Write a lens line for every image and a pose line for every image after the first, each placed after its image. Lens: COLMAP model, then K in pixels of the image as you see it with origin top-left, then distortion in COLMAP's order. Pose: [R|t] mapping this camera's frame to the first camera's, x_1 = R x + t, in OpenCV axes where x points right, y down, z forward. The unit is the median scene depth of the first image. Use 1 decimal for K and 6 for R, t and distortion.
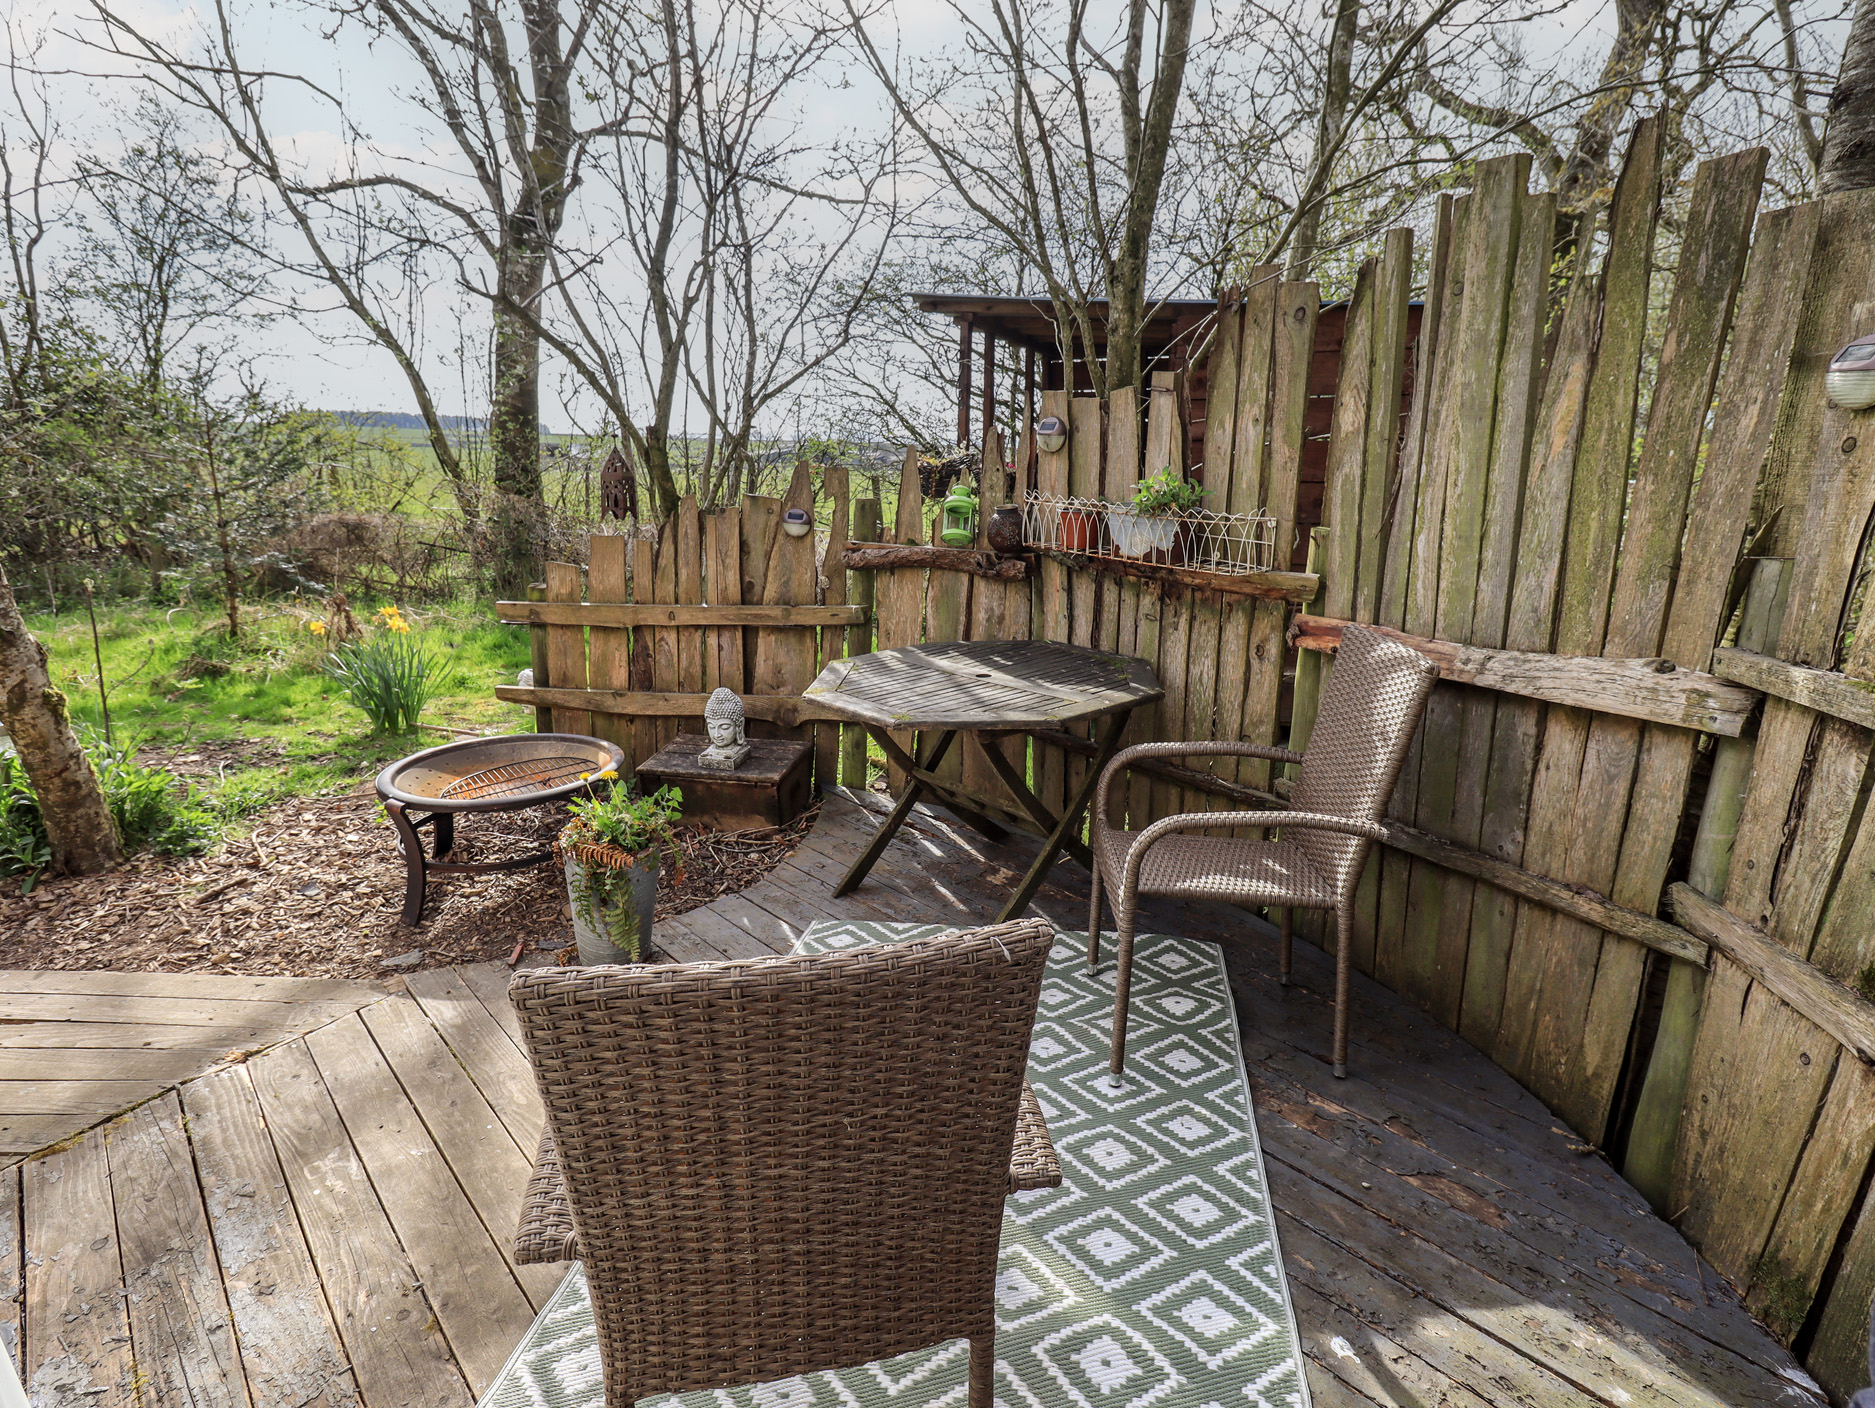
lens RADIAL K [[981.5, 0, 942.0], [0, 981.5, 702.7], [0, 0, 1]] dist [0.000794, -0.000172]
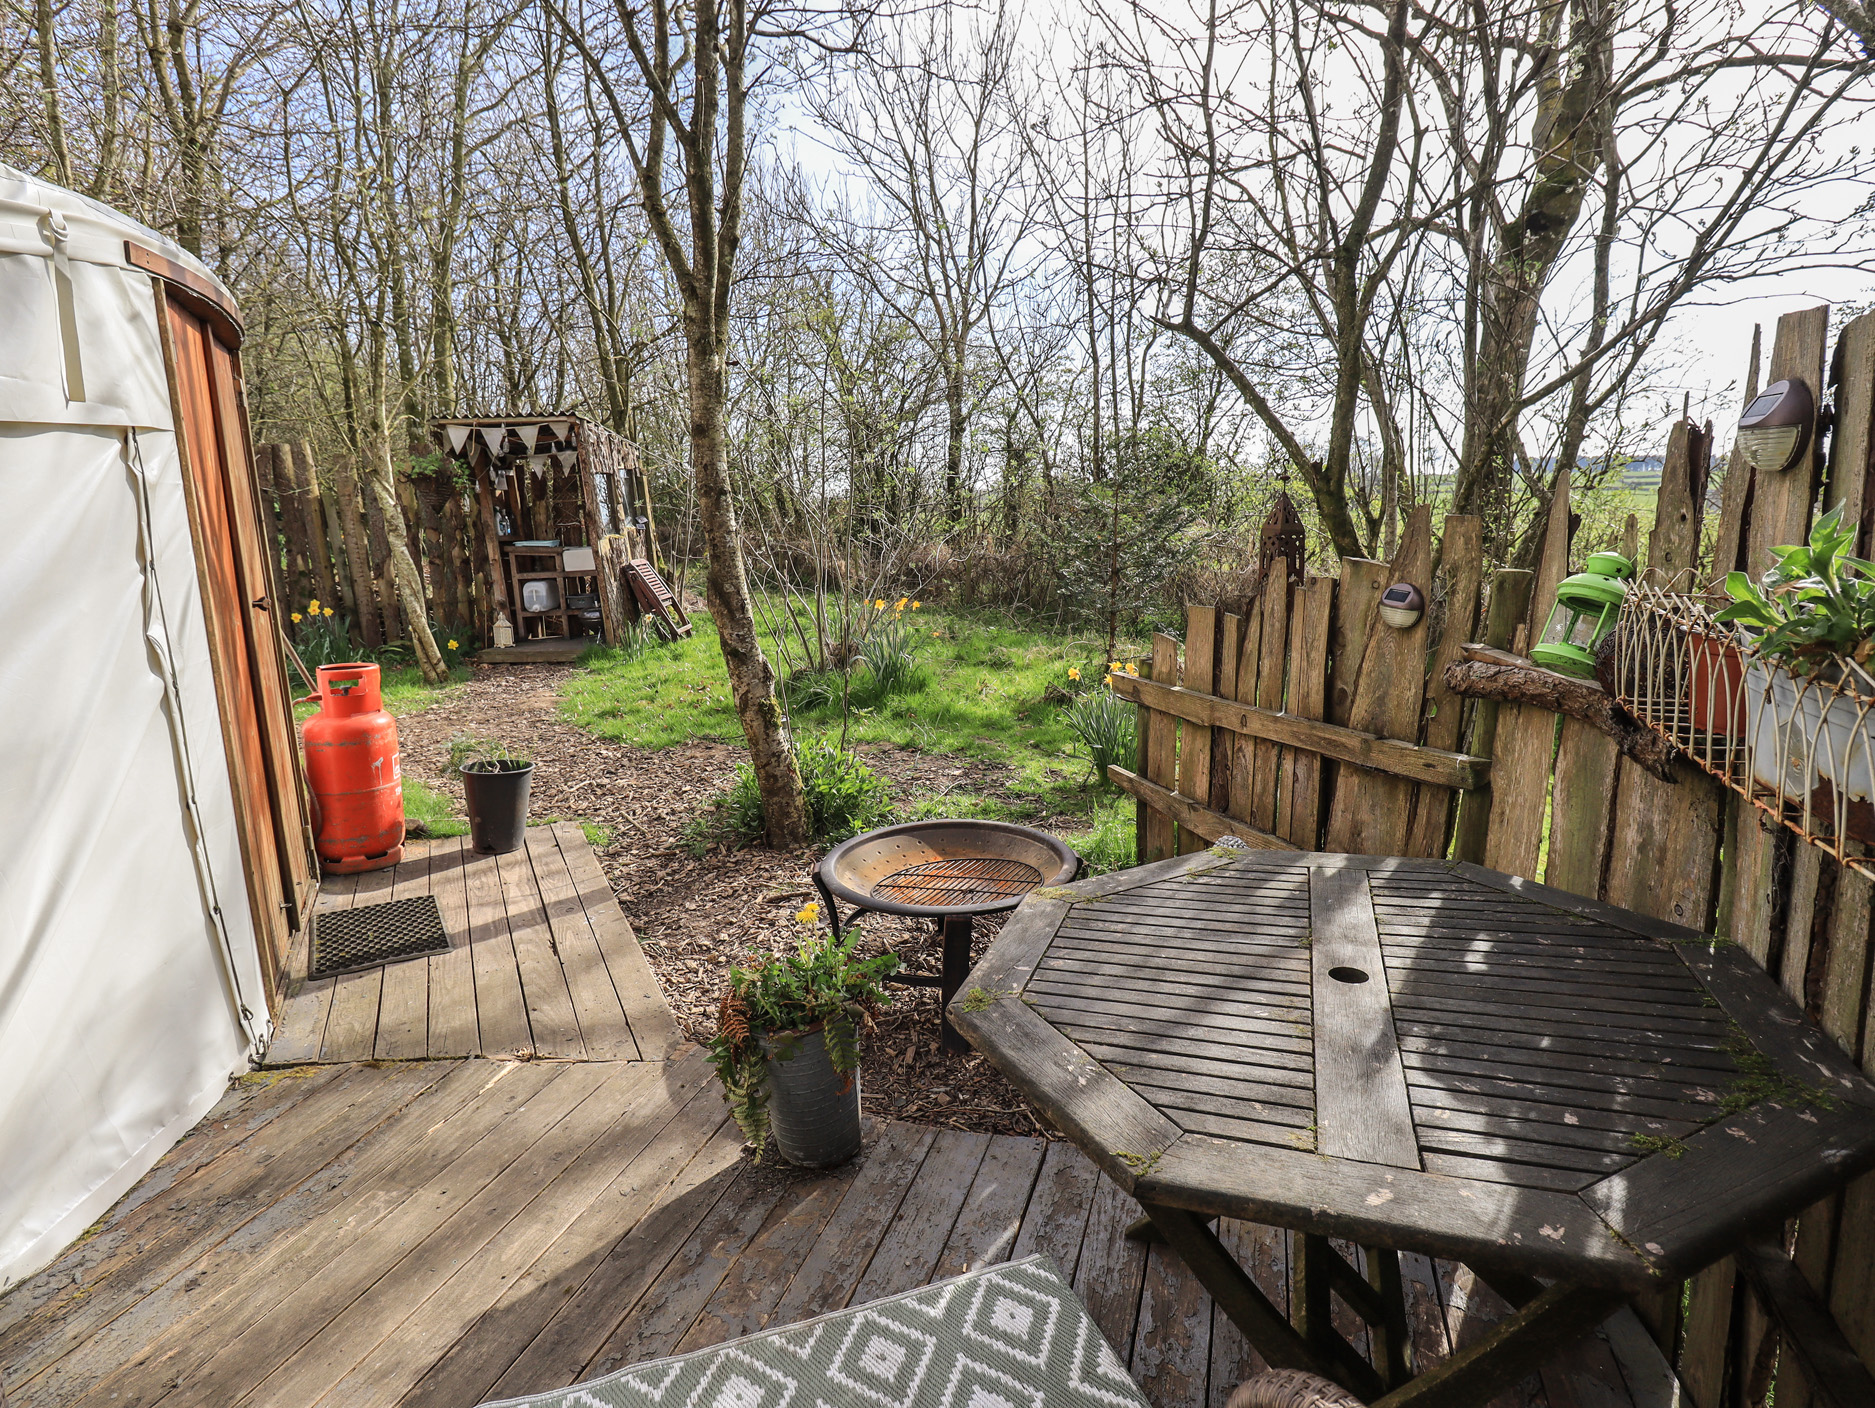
lens RADIAL K [[981.5, 0, 953.0], [0, 981.5, 702.3], [0, 0, 1]] dist [0.000794, -0.000172]
pose [[0.501573, 0.148117, -0.852341, 0.235682], [-0.185444, 0.980741, 0.061302, -0.107485], [0.845006, 0.127314, 0.519381, 0.443451]]
